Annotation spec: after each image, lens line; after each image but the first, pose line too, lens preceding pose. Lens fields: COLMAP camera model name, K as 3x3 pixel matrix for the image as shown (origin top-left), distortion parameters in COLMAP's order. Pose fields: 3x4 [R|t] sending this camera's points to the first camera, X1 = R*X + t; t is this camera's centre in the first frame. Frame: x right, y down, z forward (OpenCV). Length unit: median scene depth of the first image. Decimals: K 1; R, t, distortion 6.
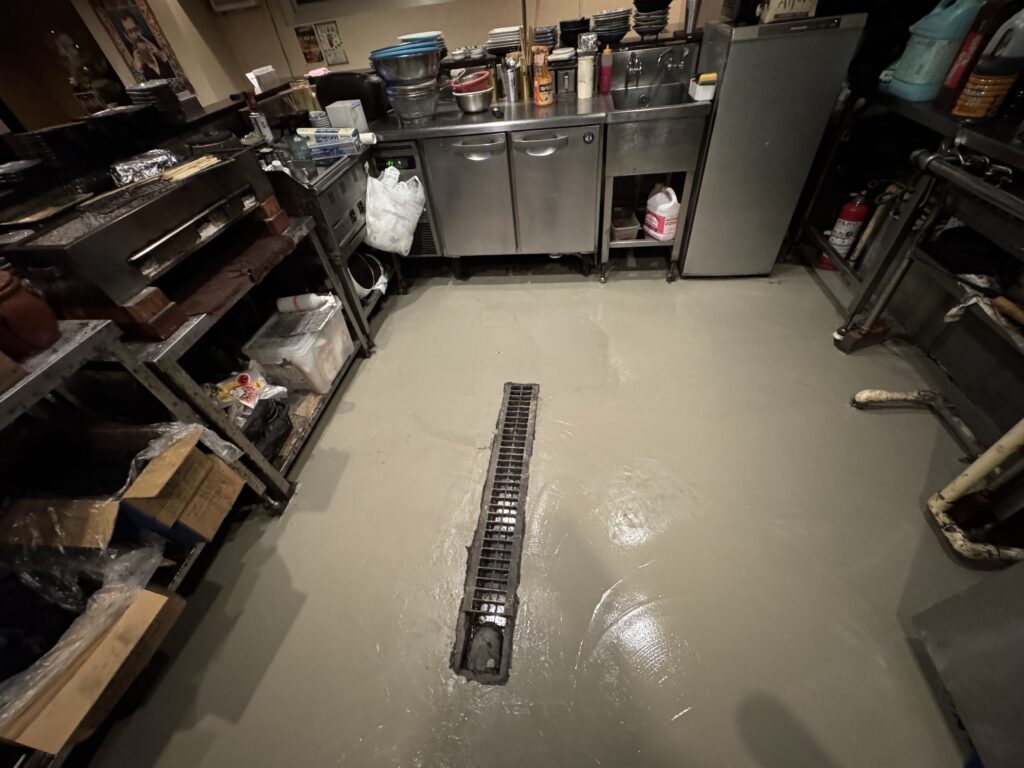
lens RADIAL K [[408.9, 0, 512.9], [0, 408.9, 386.9], [0, 0, 1]] dist [-0.001041, -0.000271]
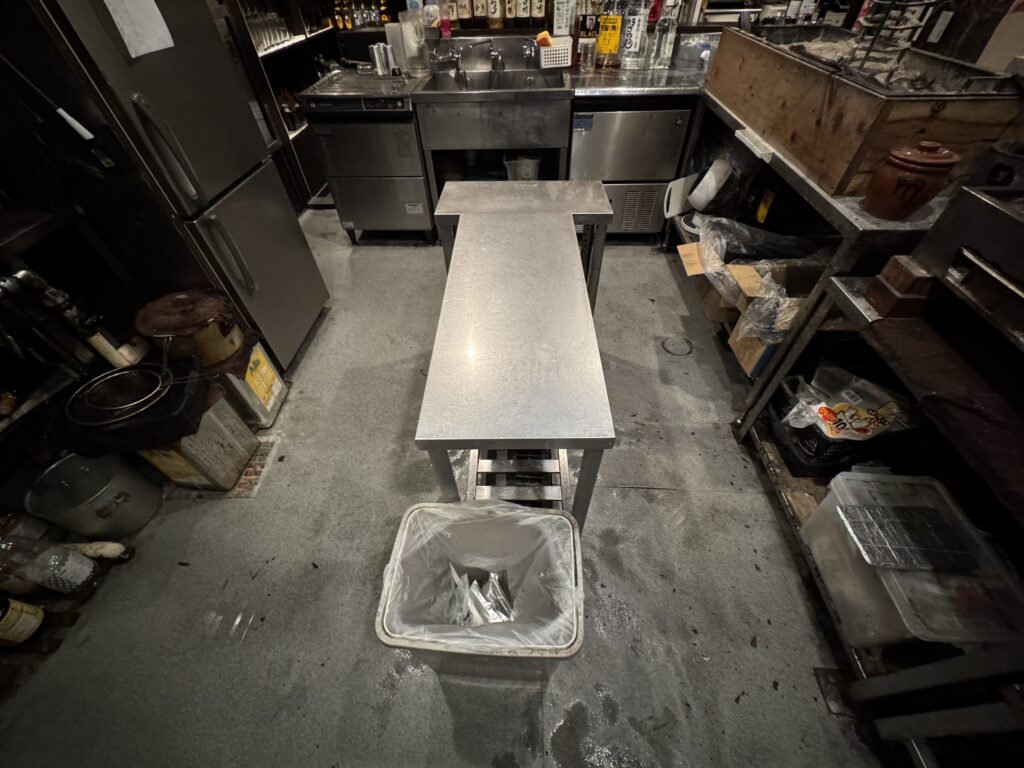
lens RADIAL K [[406.9, 0, 512.0], [0, 406.9, 384.0], [0, 0, 1]] dist [-0.000530, 0.000285]
pose [[-0.988602, 0.147154, 0.031816, -0.029845], [0.025298, -0.045957, 0.998623, -0.718223], [0.148413, 0.988045, 0.041710, 0.688568]]
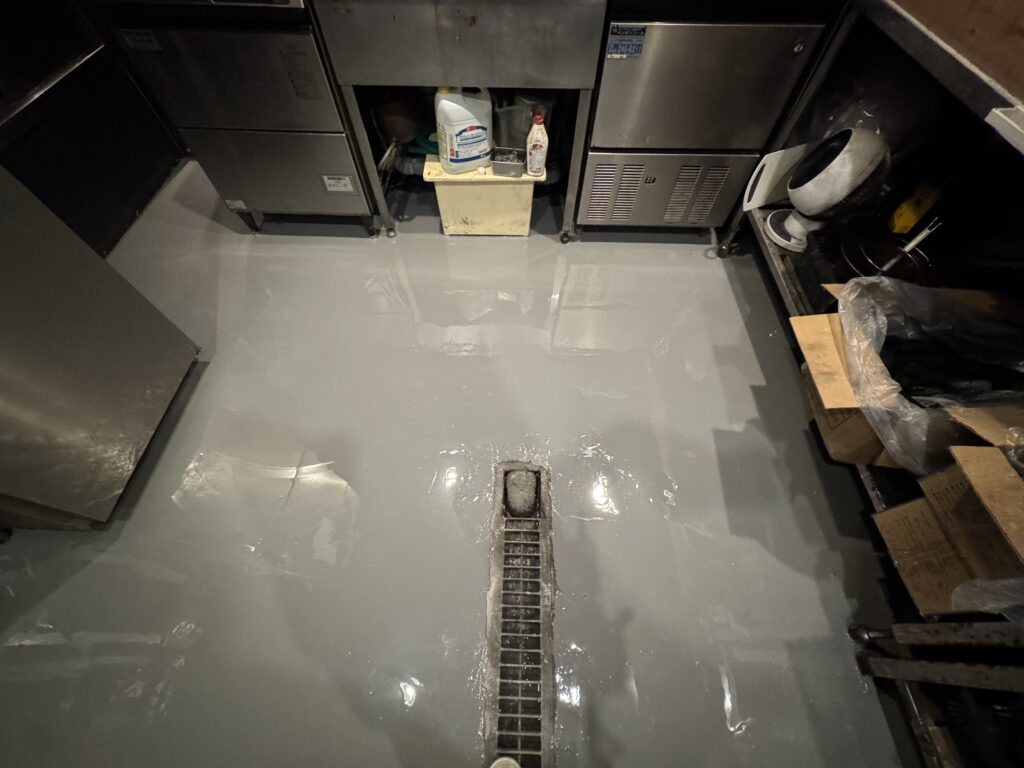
lens RADIAL K [[406.9, 0, 512.0], [0, 406.9, 384.0], [0, 0, 1]] dist [-0.000530, 0.000285]
pose [[-0.990731, 0.133012, 0.027550, -0.078540], [-0.005243, -0.240114, 0.970730, -0.222587], [0.135734, 0.961589, 0.238586, 0.337505]]
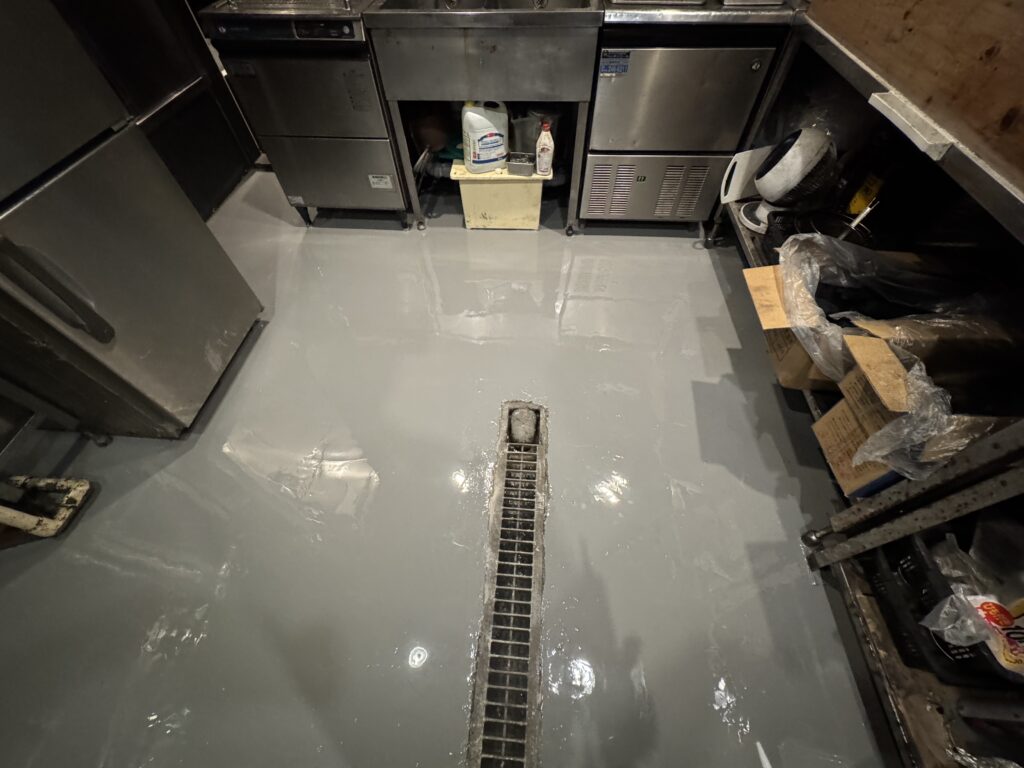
lens RADIAL K [[406.9, 0, 512.0], [0, 406.9, 384.0], [0, 0, 1]] dist [-0.000530, 0.000285]
pose [[-0.991733, 0.111596, 0.063337, -0.090279], [0.044009, -0.167852, 0.984829, -0.393015], [0.120534, 0.979475, 0.161553, 0.473674]]
